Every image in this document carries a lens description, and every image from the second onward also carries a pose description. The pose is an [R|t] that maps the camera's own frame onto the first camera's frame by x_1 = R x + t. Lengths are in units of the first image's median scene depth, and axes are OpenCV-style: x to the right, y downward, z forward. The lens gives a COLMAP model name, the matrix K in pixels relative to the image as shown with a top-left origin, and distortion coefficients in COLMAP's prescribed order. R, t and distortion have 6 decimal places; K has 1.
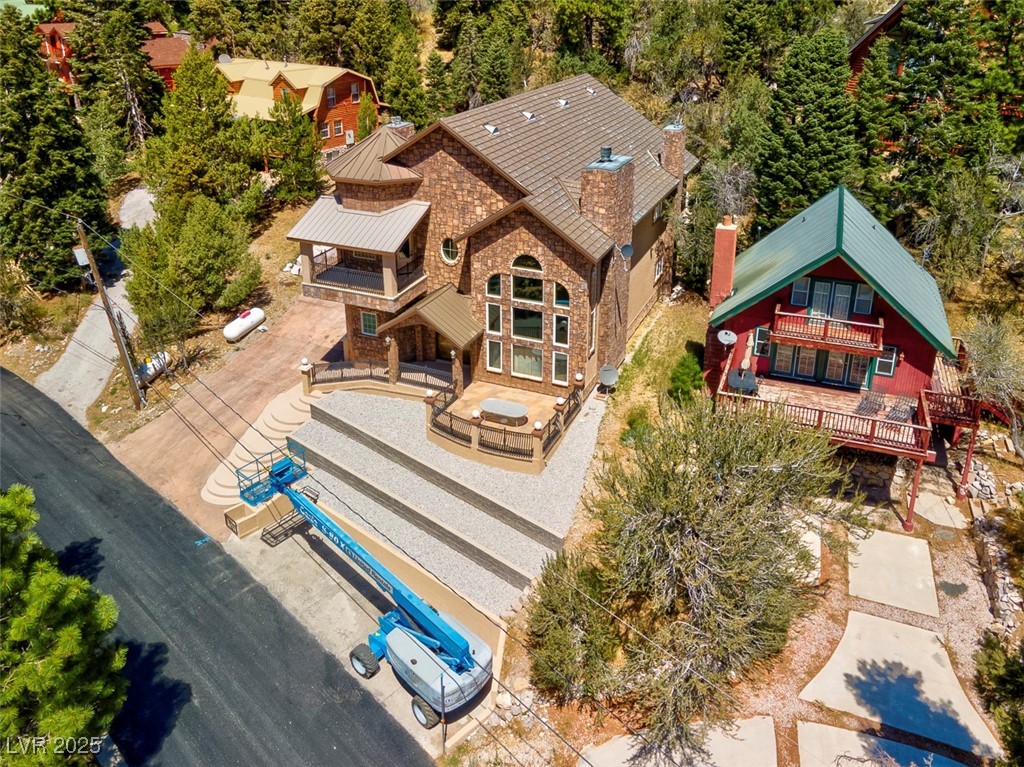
lens RADIAL K [[791.0, 0, 537.2], [0, 791.0, 383.4], [0, 0, 1]] dist [0.030961, -0.008150]
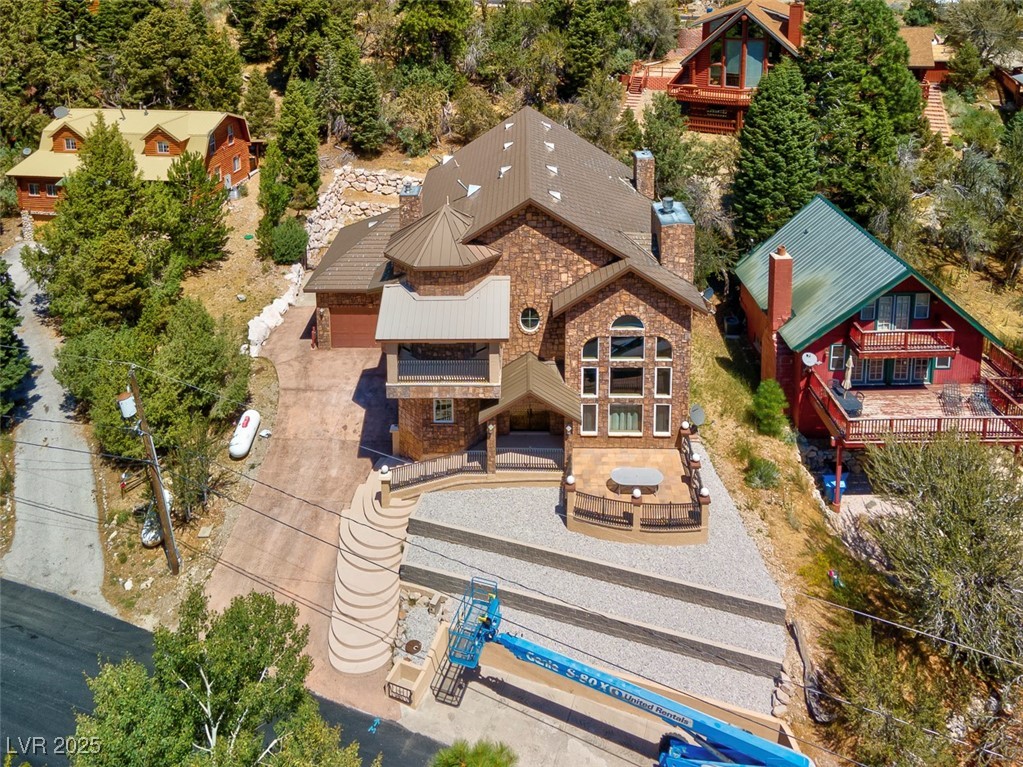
lens RADIAL K [[856.9, 0, 510.2], [0, 856.9, 210.4], [0, 0, 1]] dist [0.037909, -0.013759]
pose [[0.940526, -0.135823, 0.311389, -0.454132], [0.184773, 0.973688, -0.133384, -0.167495], [-0.285079, 0.182987, 0.940875, -0.002072]]
